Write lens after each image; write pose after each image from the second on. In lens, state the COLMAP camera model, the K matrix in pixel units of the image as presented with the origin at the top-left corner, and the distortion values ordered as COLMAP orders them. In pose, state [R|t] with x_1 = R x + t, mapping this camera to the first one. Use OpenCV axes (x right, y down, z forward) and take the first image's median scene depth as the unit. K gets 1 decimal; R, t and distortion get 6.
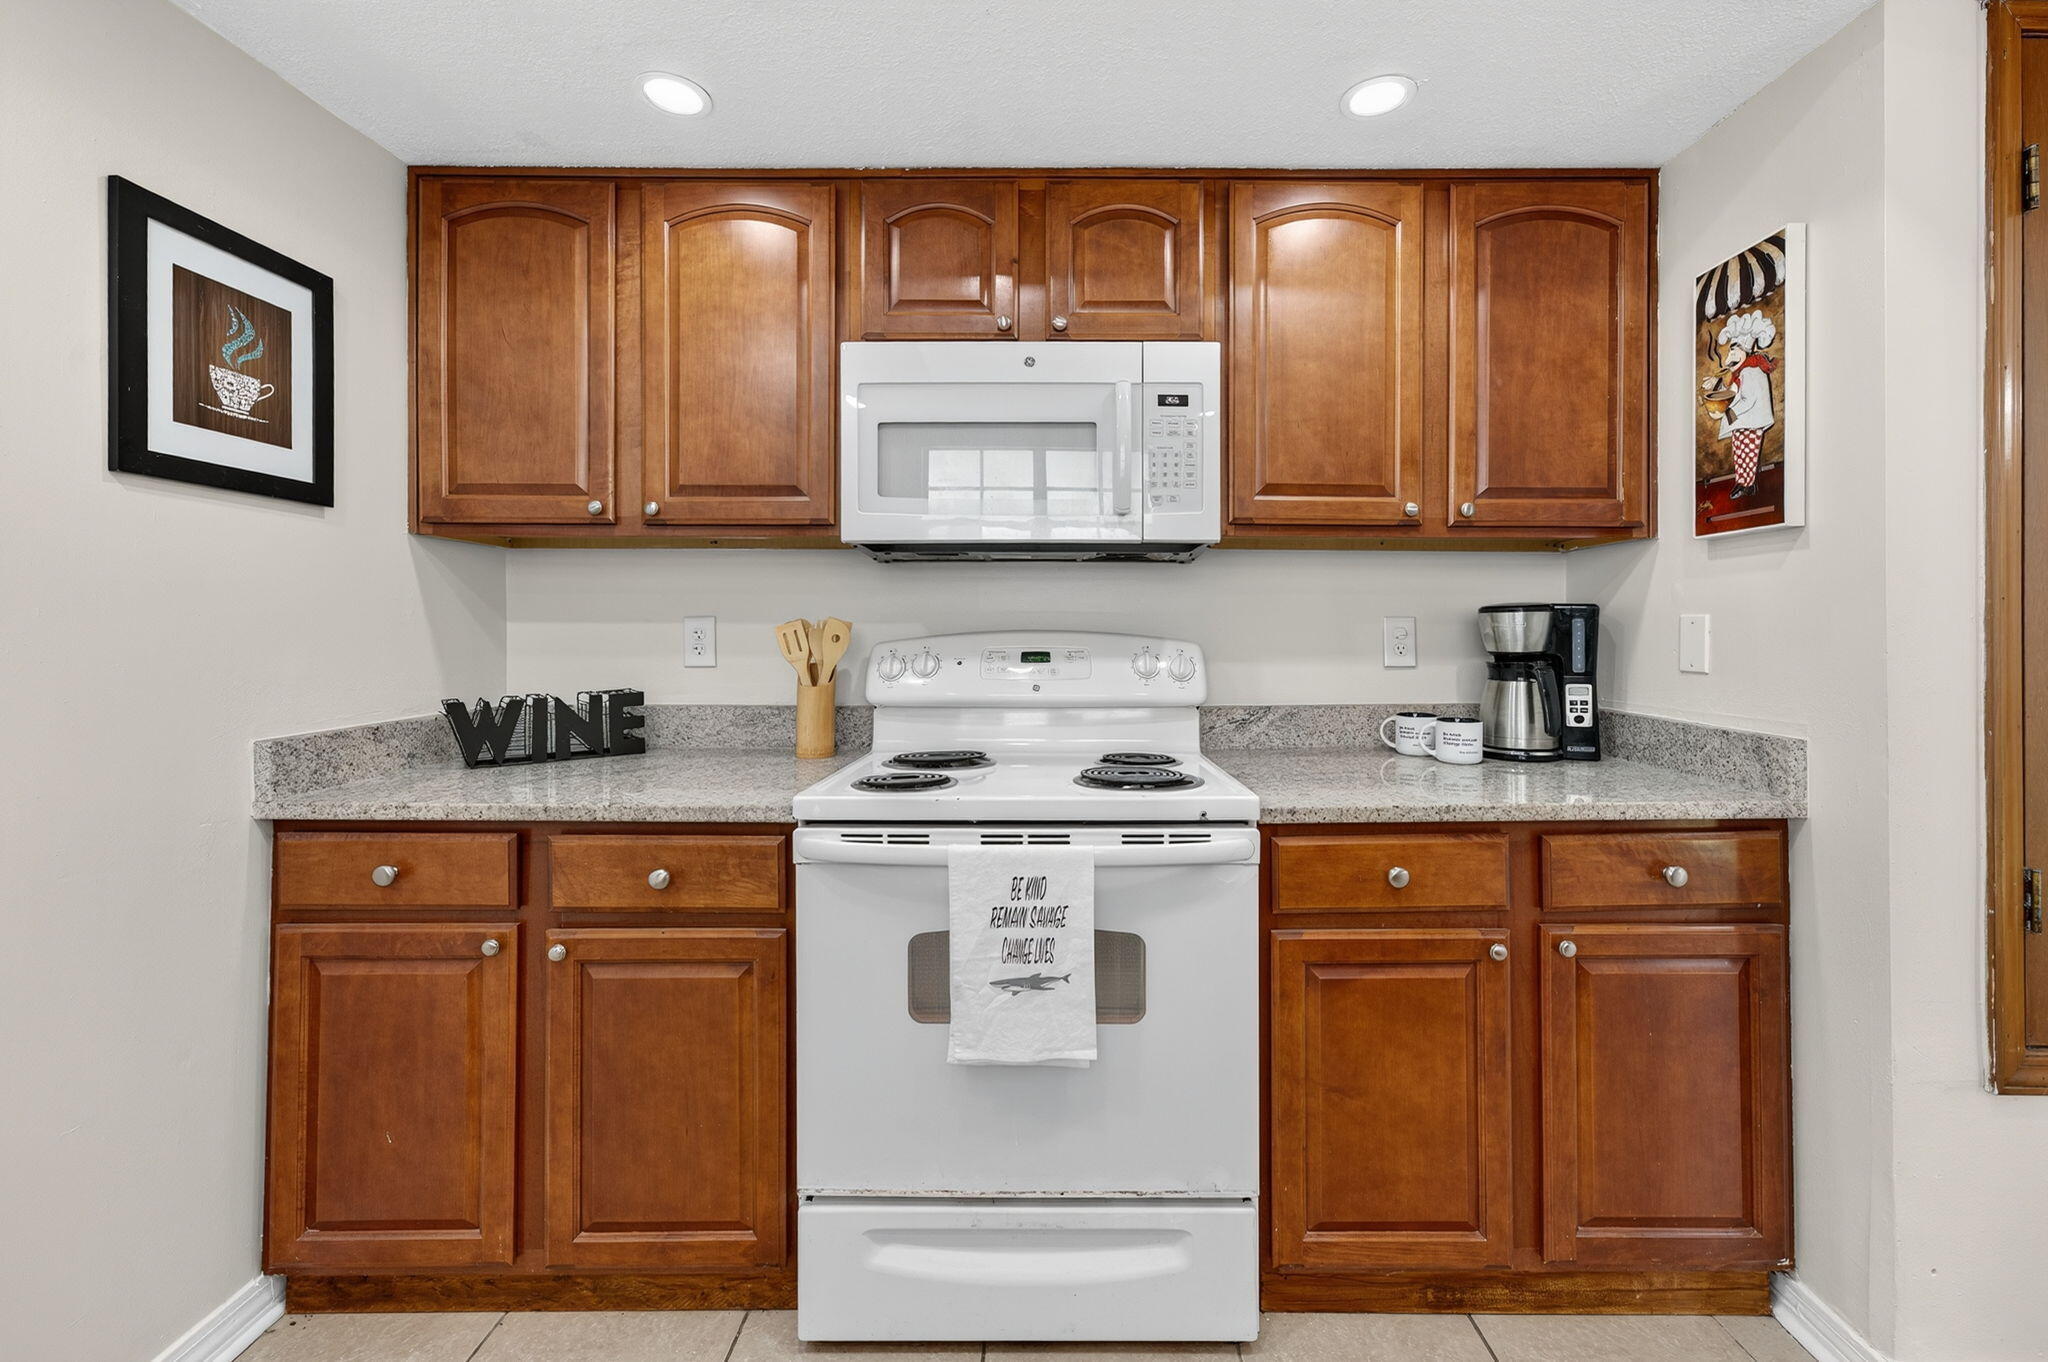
lens RADIAL K [[847.5, 0, 1056.6], [0, 847.5, 617.1], [0, 0, 1]] dist [-0.007332, 0.004048]
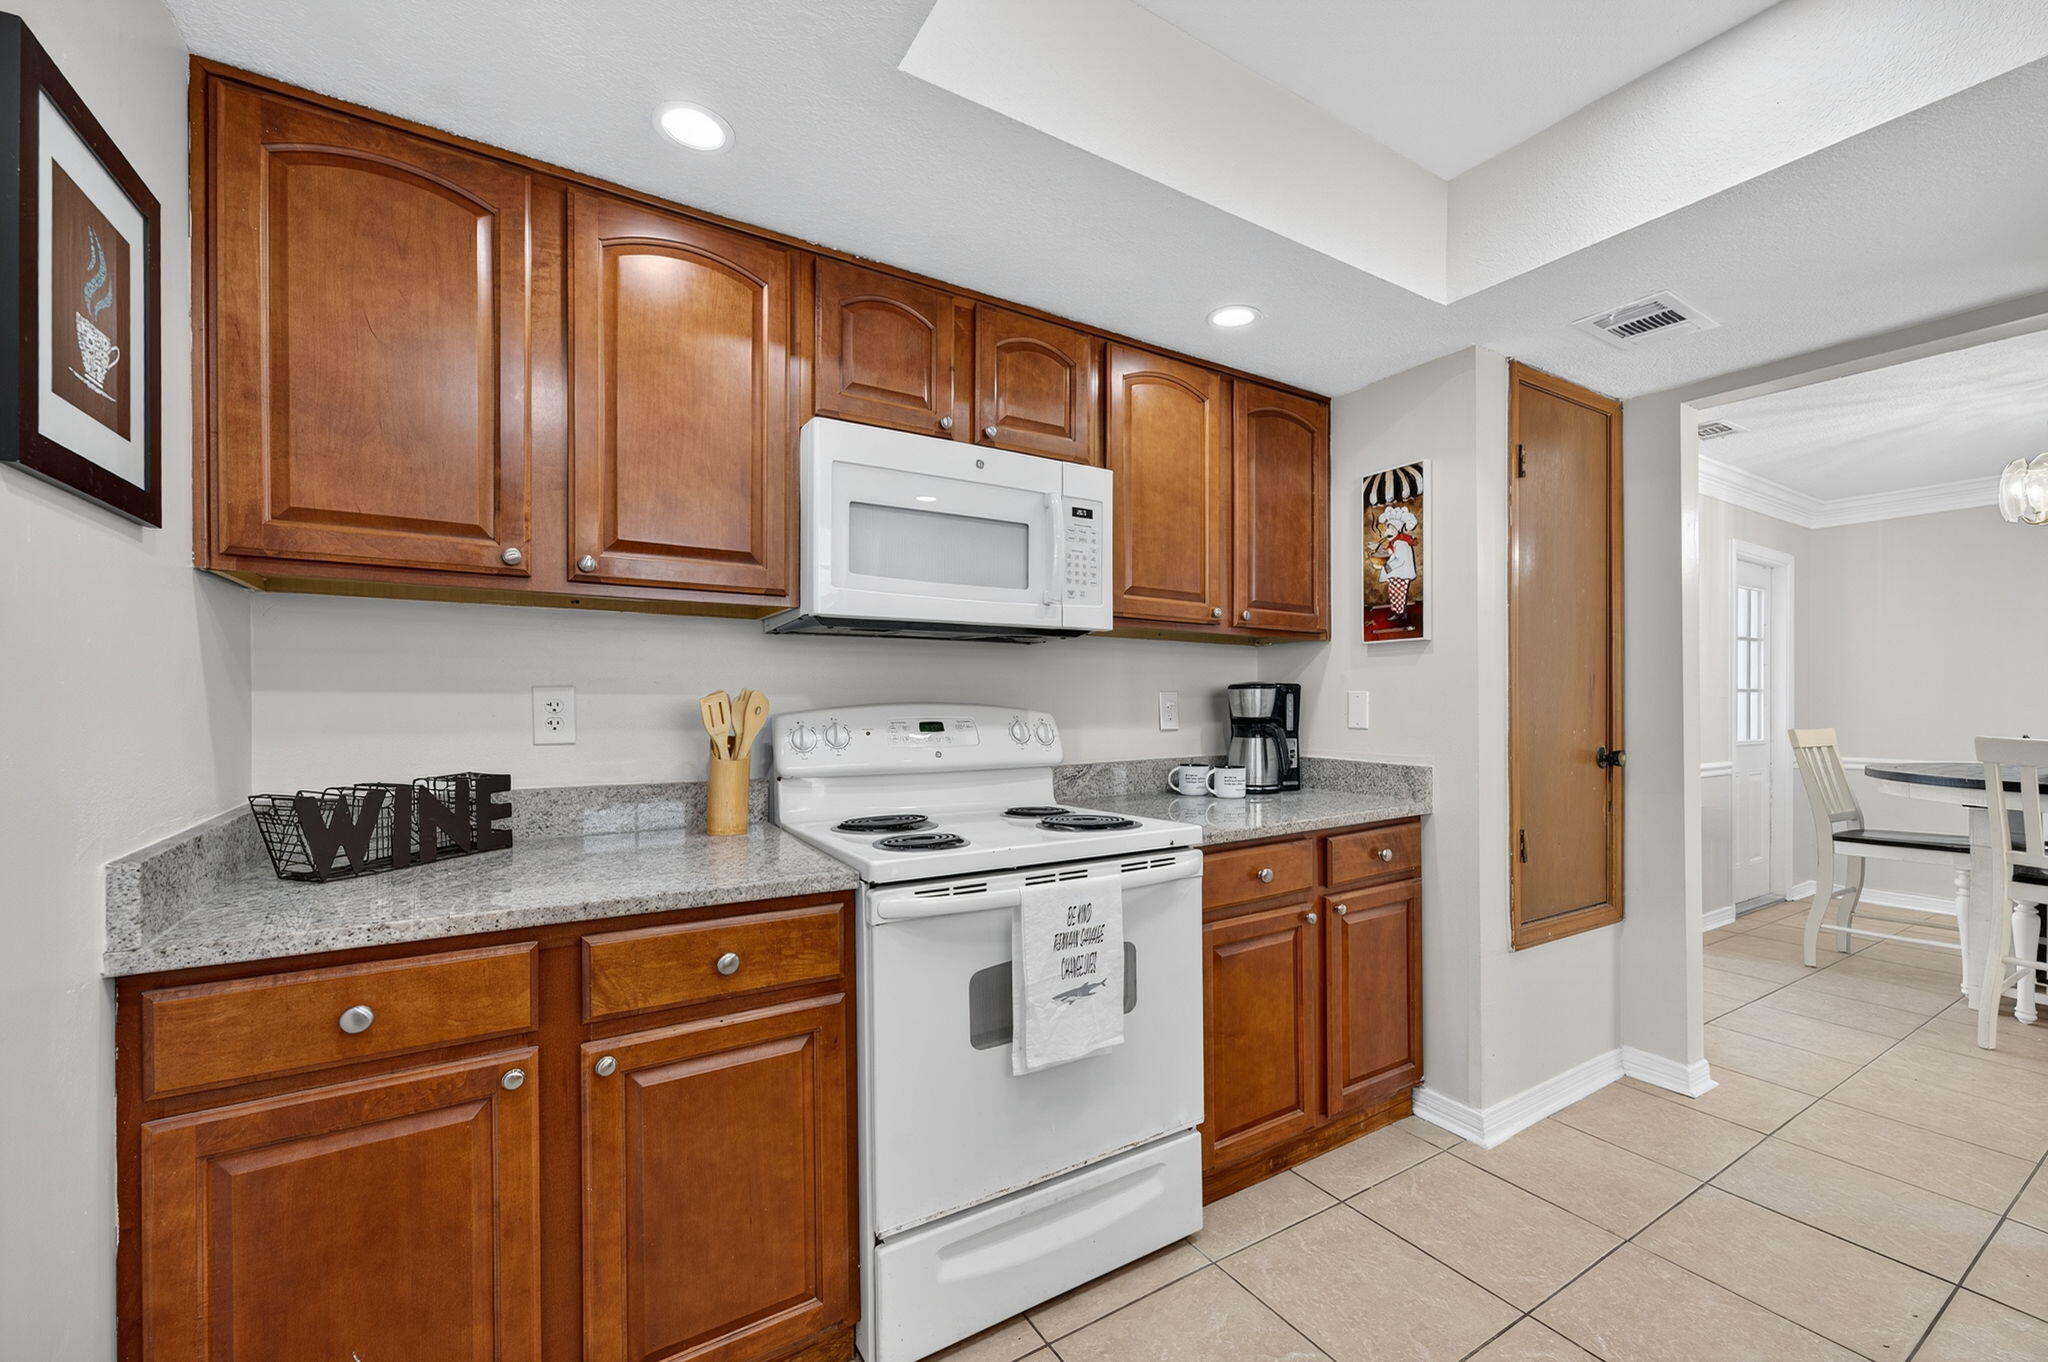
lens RADIAL K [[847.5, 0, 1049.0], [0, 847.5, 684.7], [0, 0, 1]] dist [-0.007332, 0.004048]
pose [[0.837263, 0.010598, 0.546698, -0.596328], [-0.009484, 0.999943, -0.004860, -0.002908], [-0.546718, -0.001116, 0.837316, 0.003220]]
